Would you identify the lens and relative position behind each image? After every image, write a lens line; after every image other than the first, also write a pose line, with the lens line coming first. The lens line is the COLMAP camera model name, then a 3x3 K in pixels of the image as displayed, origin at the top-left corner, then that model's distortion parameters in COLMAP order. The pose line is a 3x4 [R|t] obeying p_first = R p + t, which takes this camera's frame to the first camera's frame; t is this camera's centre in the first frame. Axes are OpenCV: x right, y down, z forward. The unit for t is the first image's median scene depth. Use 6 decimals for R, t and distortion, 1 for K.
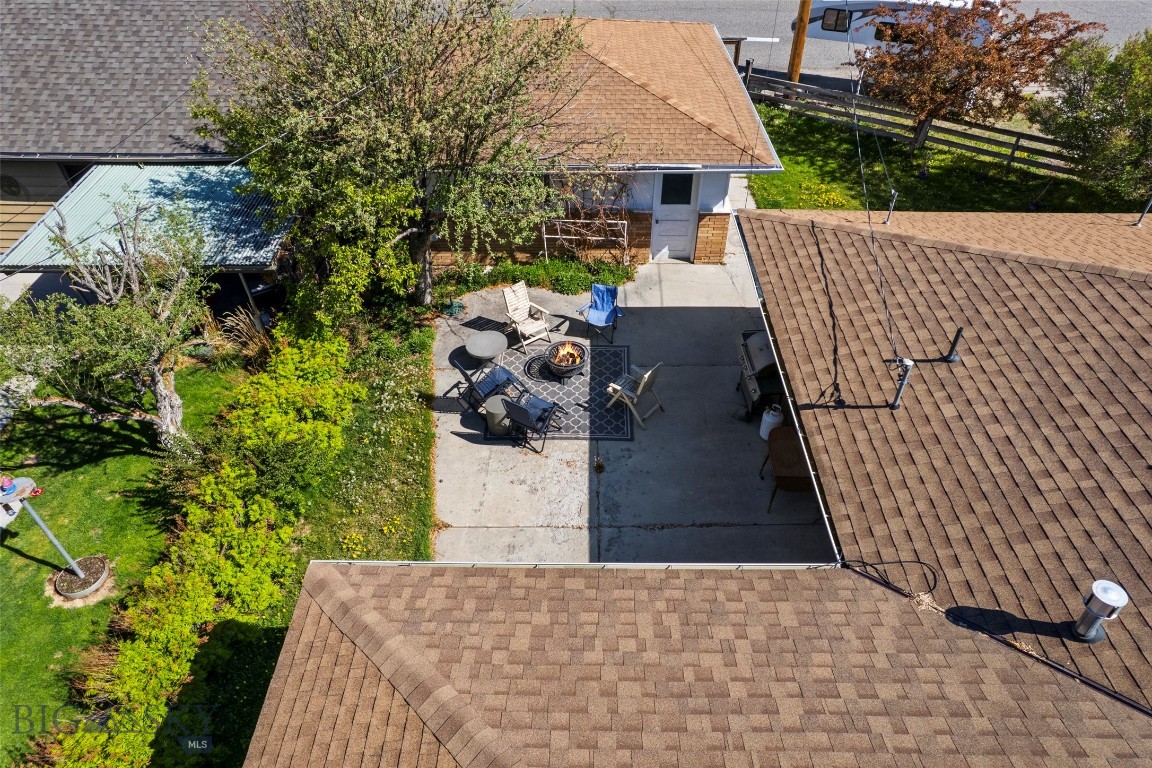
lens RADIAL K [[741.8, 0, 576.0], [0, 741.8, 384.0], [0, 0, 1]] dist [-0.079499, 0.074189]
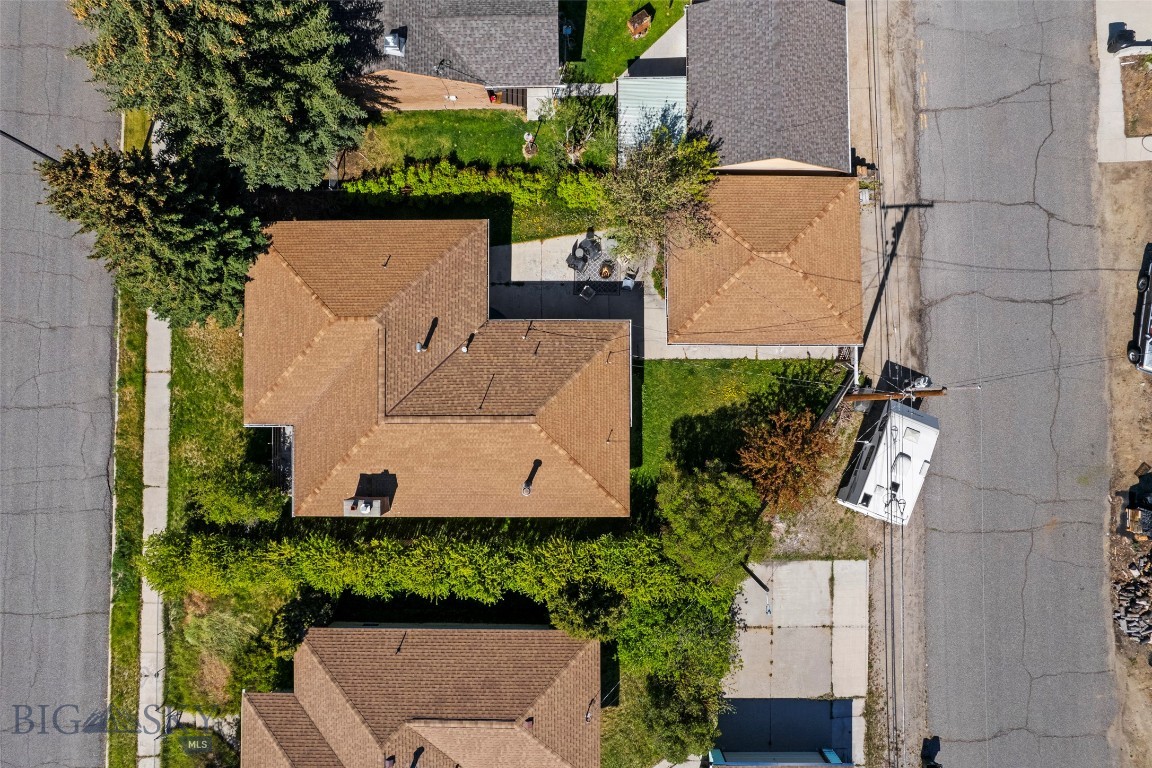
lens RADIAL K [[741.8, 0, 576.0], [0, 741.8, 384.0], [0, 0, 1]] dist [-0.079499, 0.074189]
pose [[0.012333, 0.999437, -0.031202, 0.555162], [-0.638082, 0.031892, 0.769307, -2.355233], [0.769869, 0.010422, 0.638116, -1.050063]]
